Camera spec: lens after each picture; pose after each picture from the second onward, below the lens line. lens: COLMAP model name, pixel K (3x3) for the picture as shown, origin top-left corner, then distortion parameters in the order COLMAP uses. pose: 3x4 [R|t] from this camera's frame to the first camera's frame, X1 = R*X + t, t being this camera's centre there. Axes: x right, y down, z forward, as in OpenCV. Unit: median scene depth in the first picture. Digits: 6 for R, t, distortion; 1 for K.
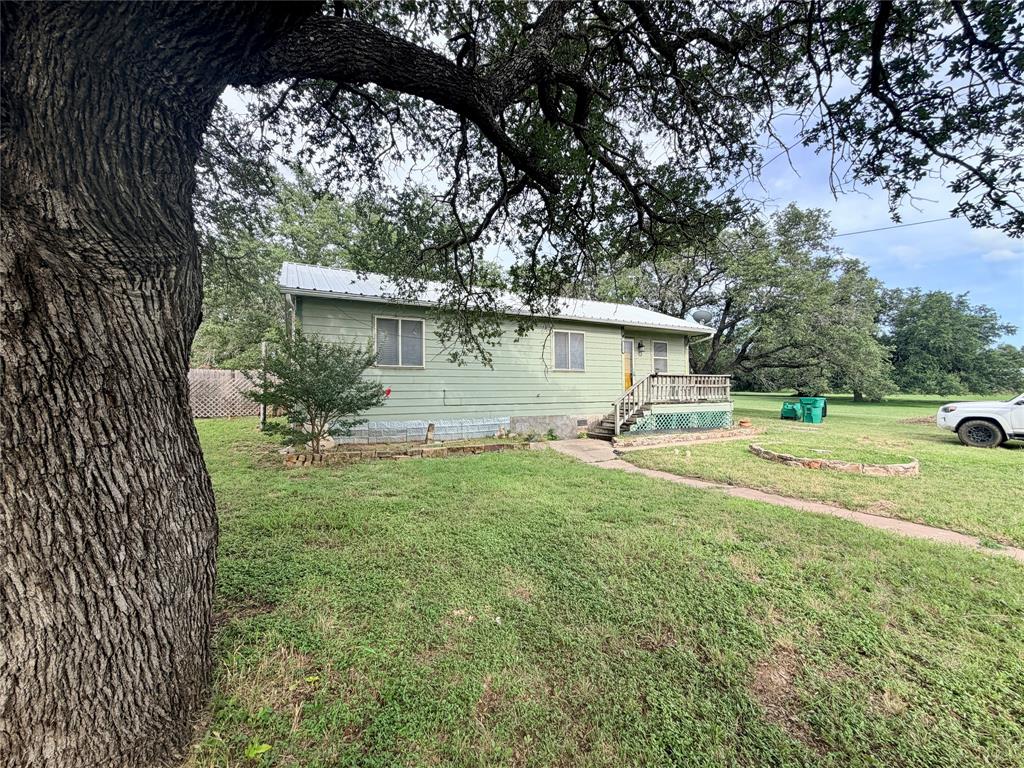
lens RADIAL K [[410.6, 0, 512.0], [0, 410.6, 384.0], [0, 0, 1]] dist [-0.001036, -0.000072]
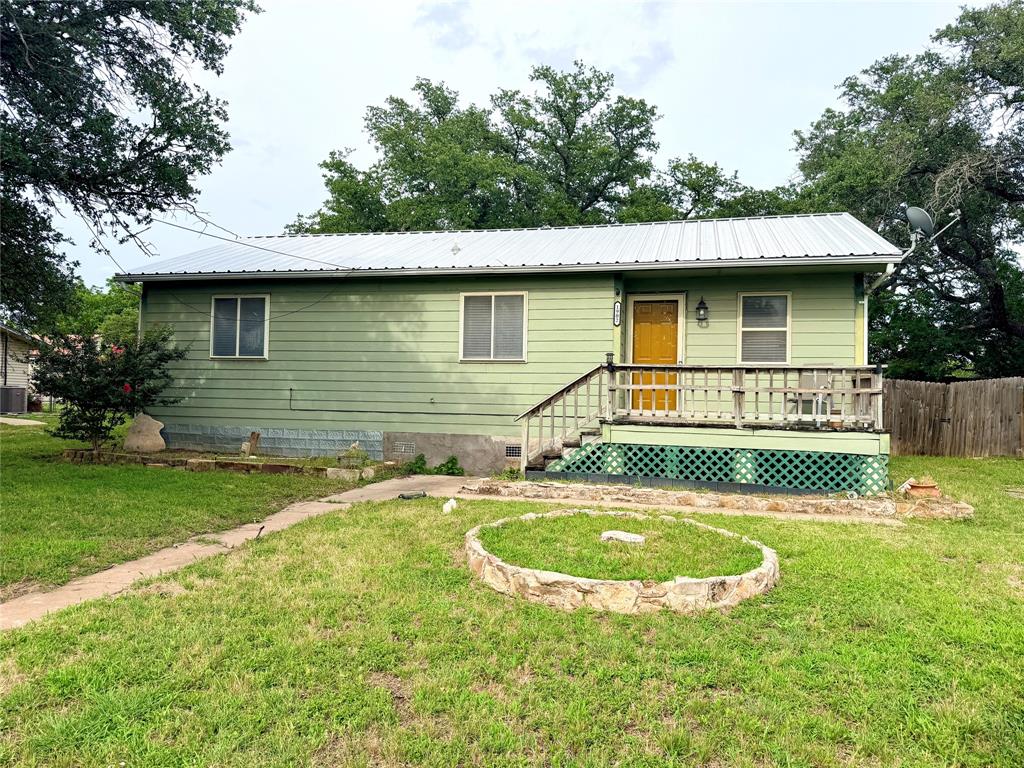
lens RADIAL K [[706.0, 0, 512.0], [0, 706.0, 384.0], [0, 0, 1]] dist [0.120908, 0.000143]
pose [[0.743656, 0.008258, -0.668511, 0.841857], [-0.014979, 0.999879, -0.004311, 0.004929], [0.668395, 0.013219, 0.743689, 0.266229]]
